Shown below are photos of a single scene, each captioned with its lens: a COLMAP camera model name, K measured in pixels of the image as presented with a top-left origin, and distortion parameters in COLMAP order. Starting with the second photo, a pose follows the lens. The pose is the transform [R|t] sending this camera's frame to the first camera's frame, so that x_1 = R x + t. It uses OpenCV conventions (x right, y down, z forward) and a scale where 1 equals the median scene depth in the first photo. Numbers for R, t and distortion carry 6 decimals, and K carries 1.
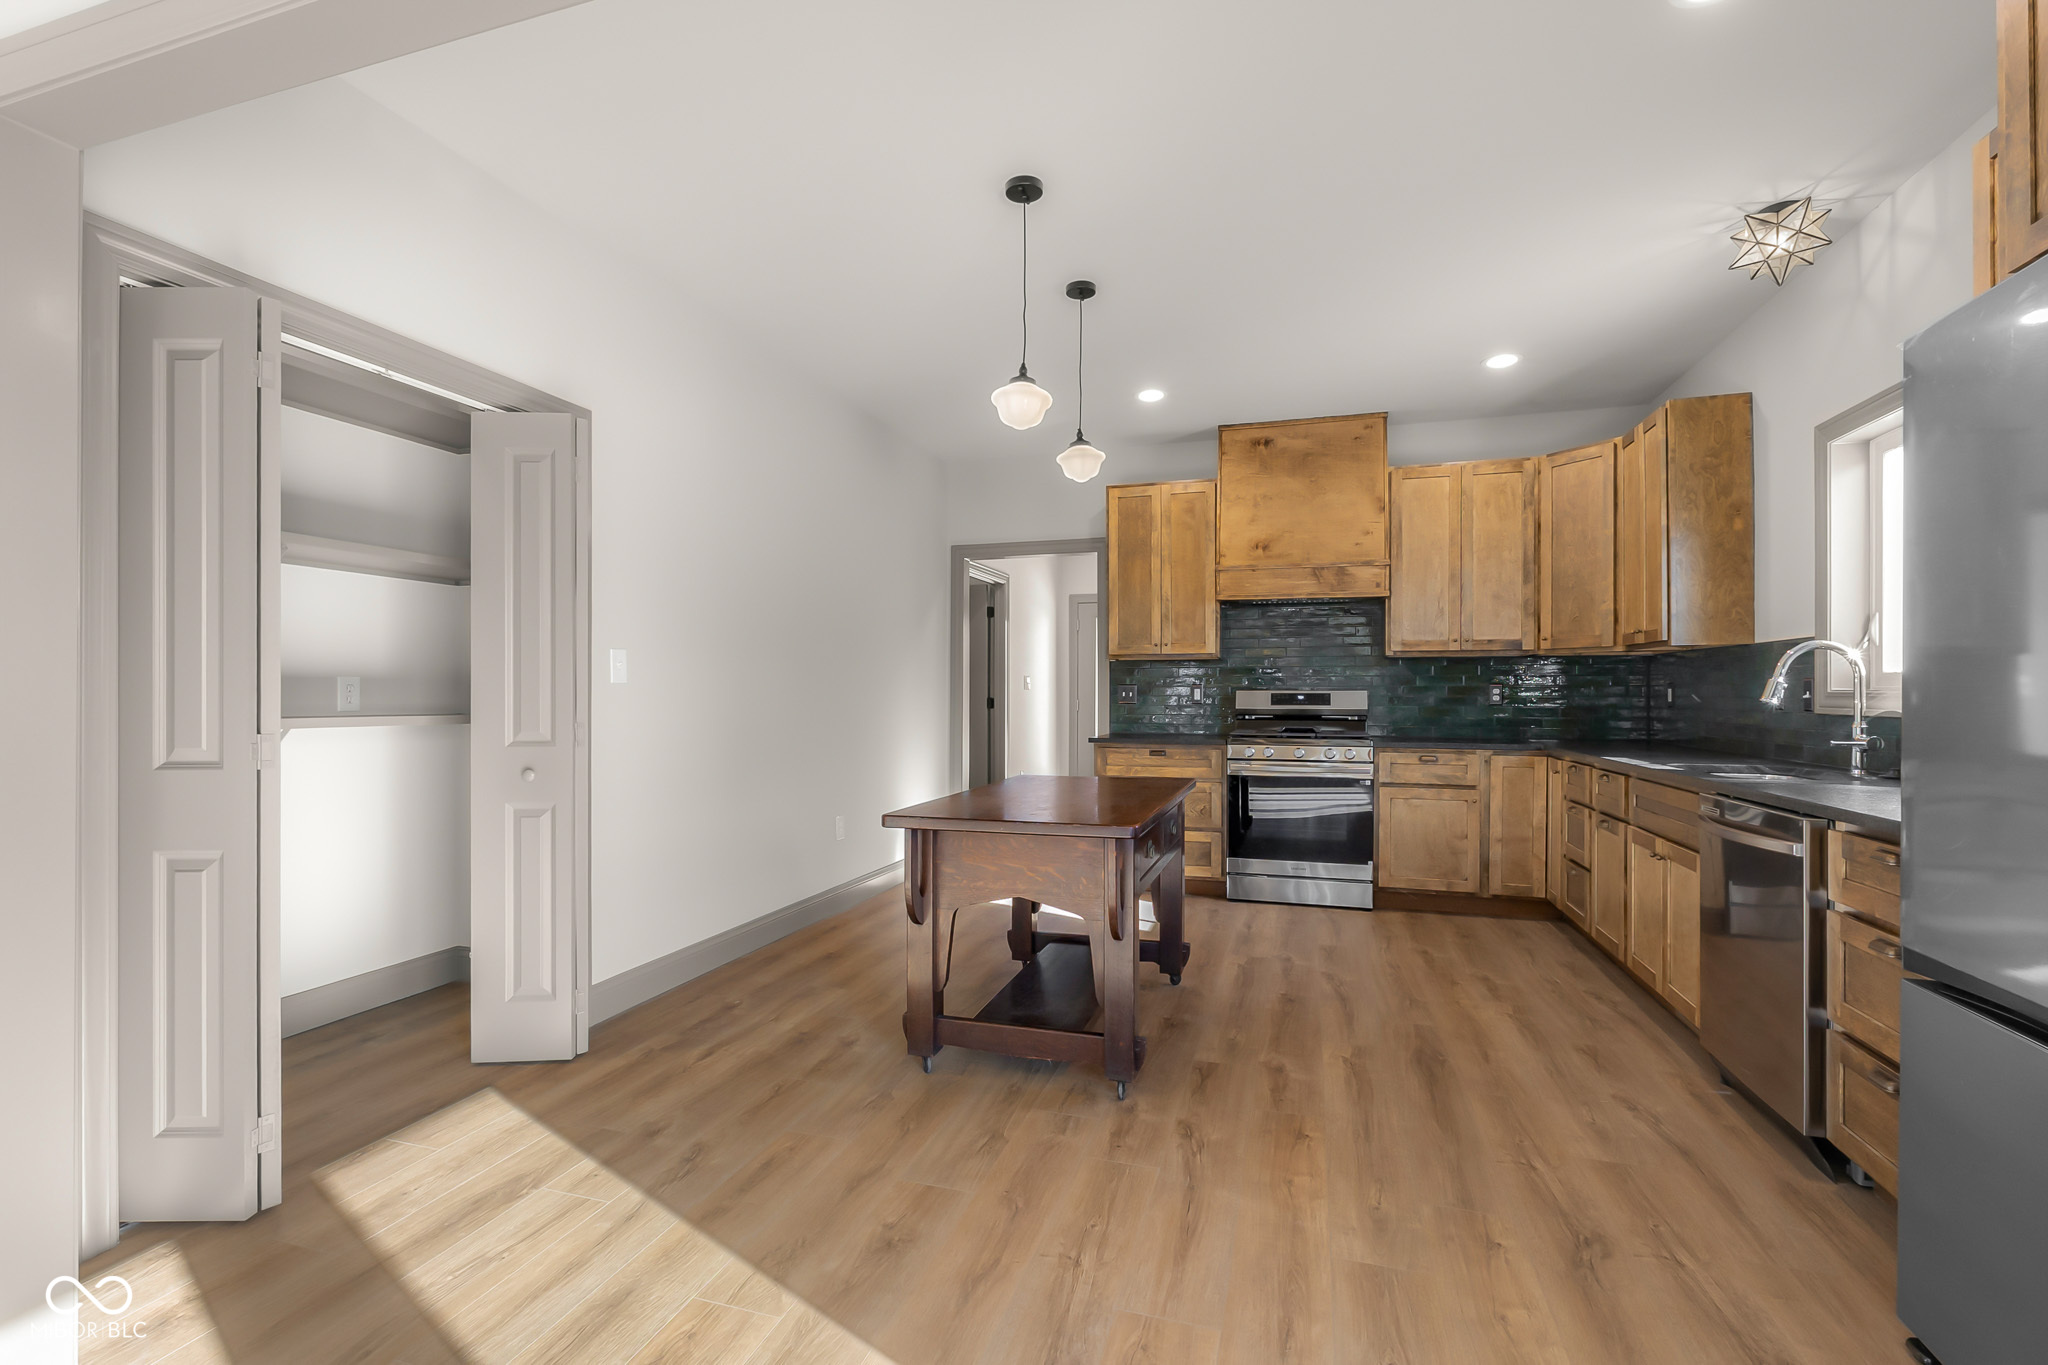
lens RADIAL K [[911.1, 0, 1024.5], [0, 911.1, 693.8], [0, 0, 1]] dist [0.000495, 0.000252]
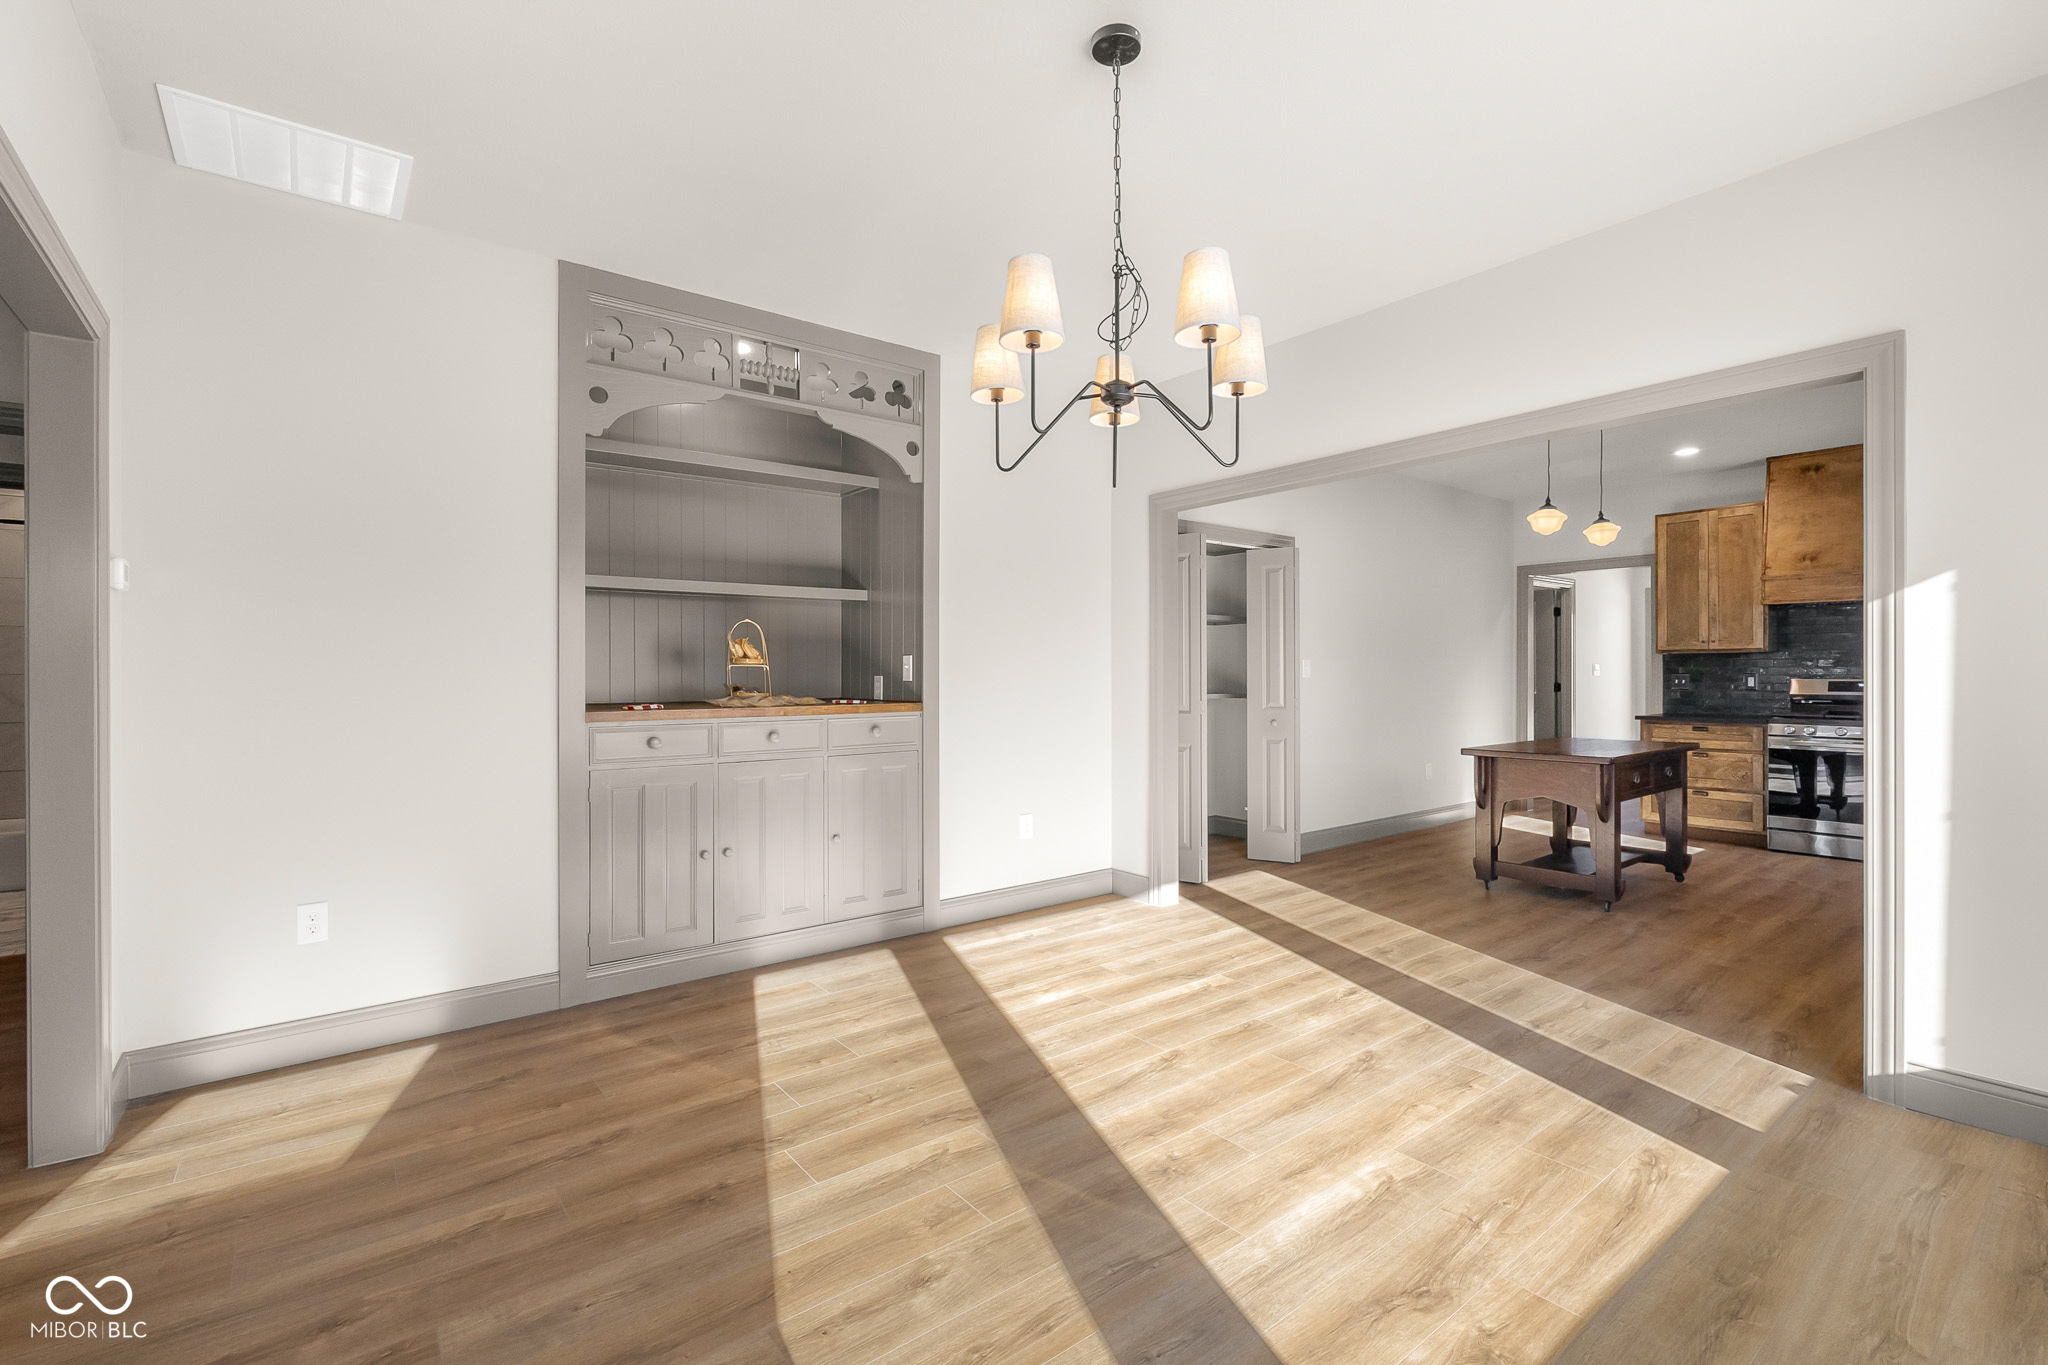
lens RADIAL K [[898.9, 0, 1024.2], [0, 898.9, 676.3], [0, 0, 1]] dist [-0.004181, 0.000209]
pose [[0.823447, -0.000967, -0.567392, 0.087819], [0.002347, 0.999996, 0.001703, -0.012996], [0.567388, -0.002734, 0.823446, -0.596077]]
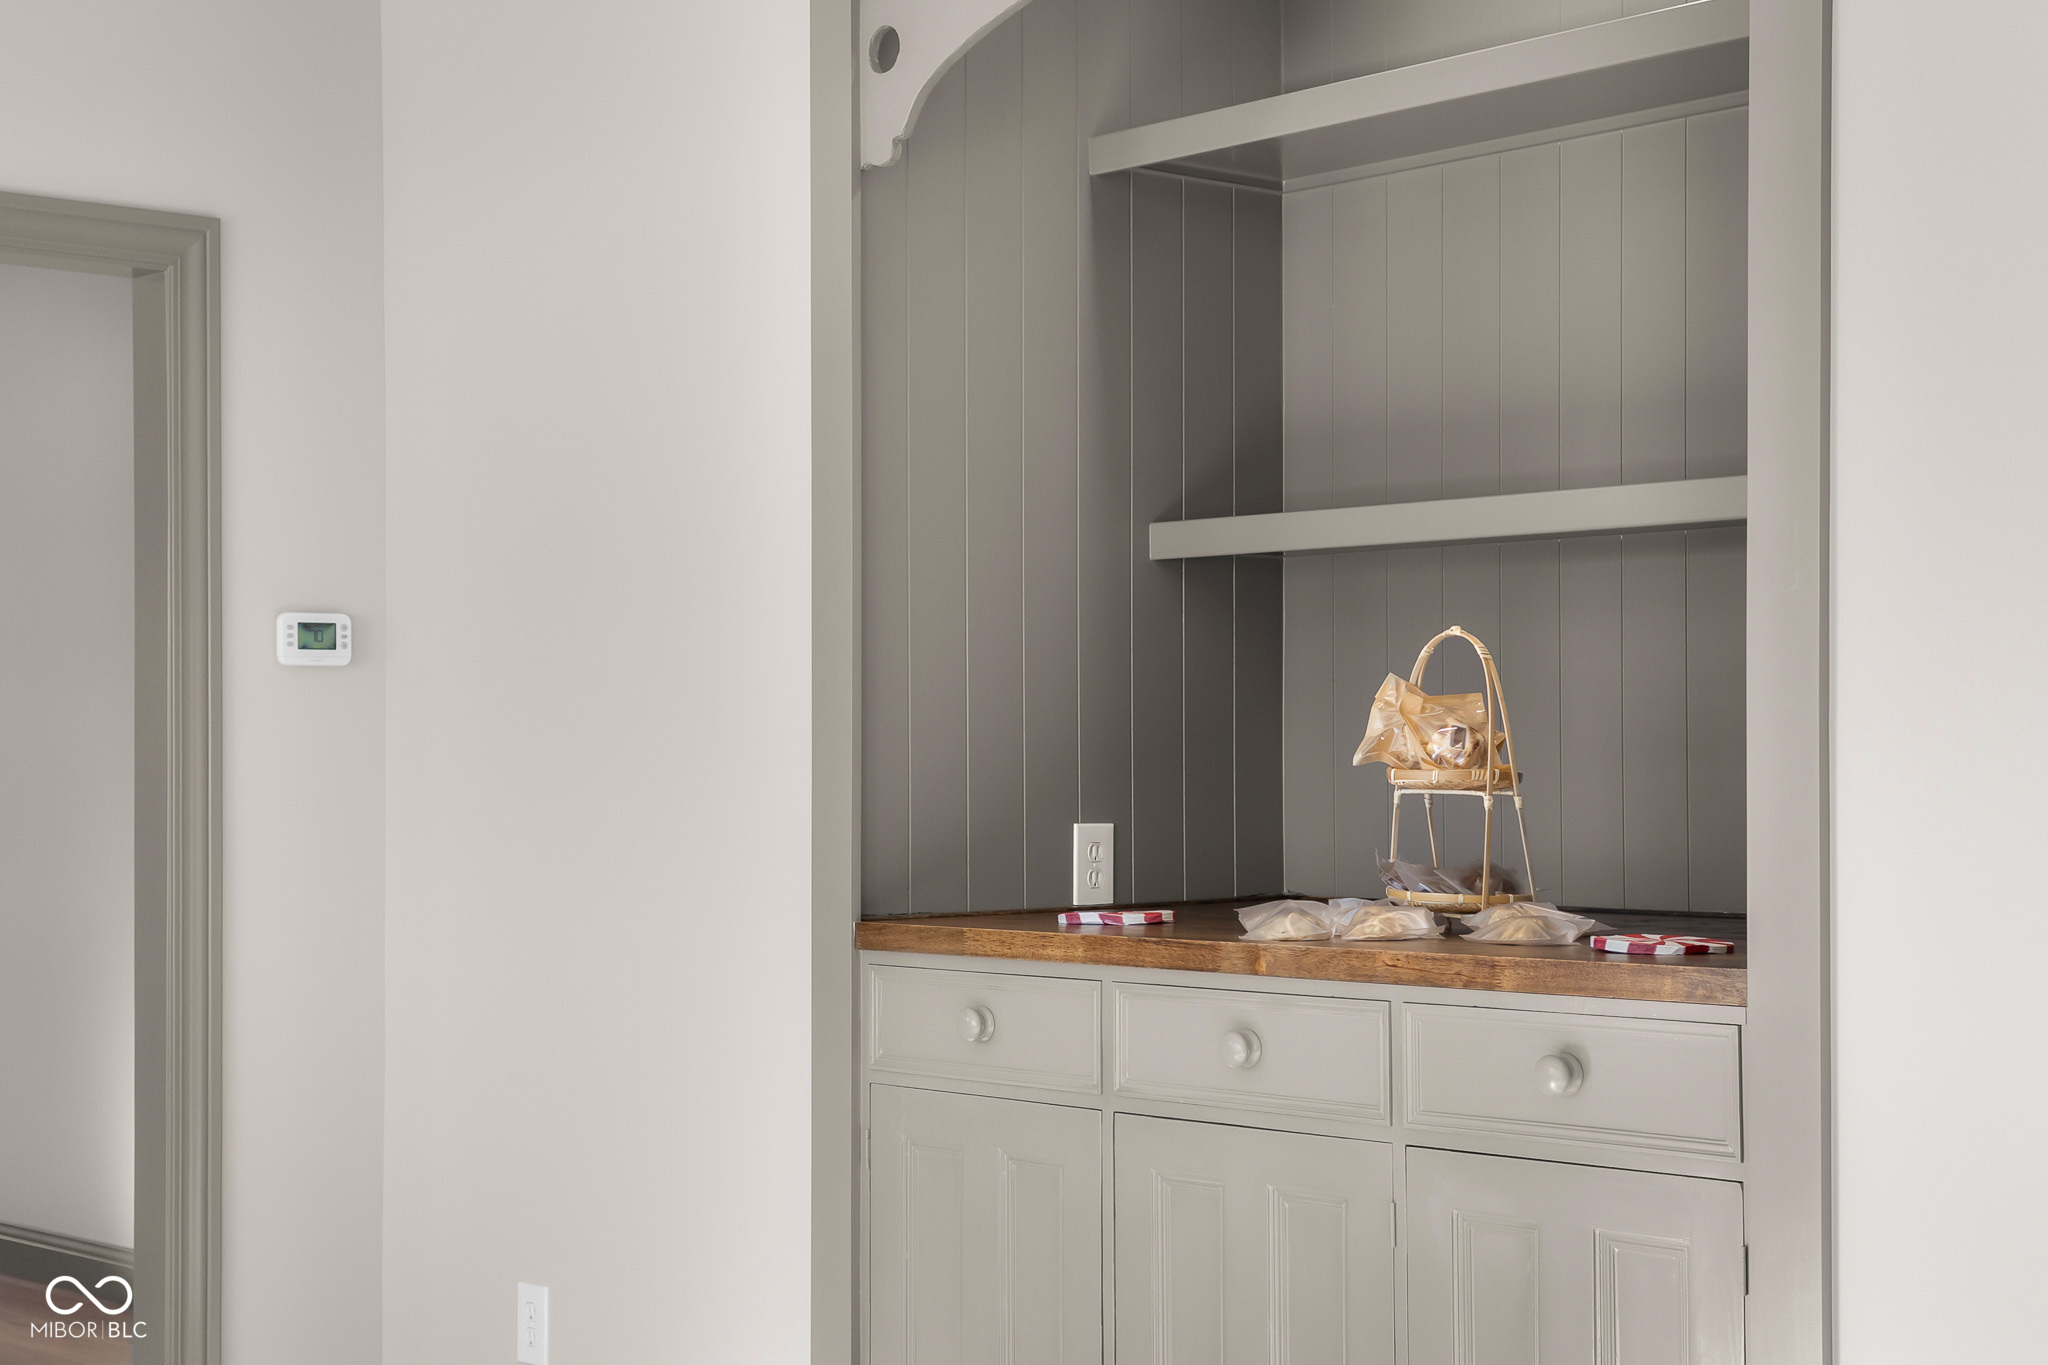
lens RADIAL K [[3306.1, 0, 1024.0], [0, 3306.1, 682.5], [0, 0, 1]] dist [0.146942, 0.009229]
pose [[-0.507265, -0.020322, -0.861551, 0.205756], [0.002990, 0.999674, -0.025340, -0.029406], [0.861785, -0.015430, -0.507039, 0.311479]]
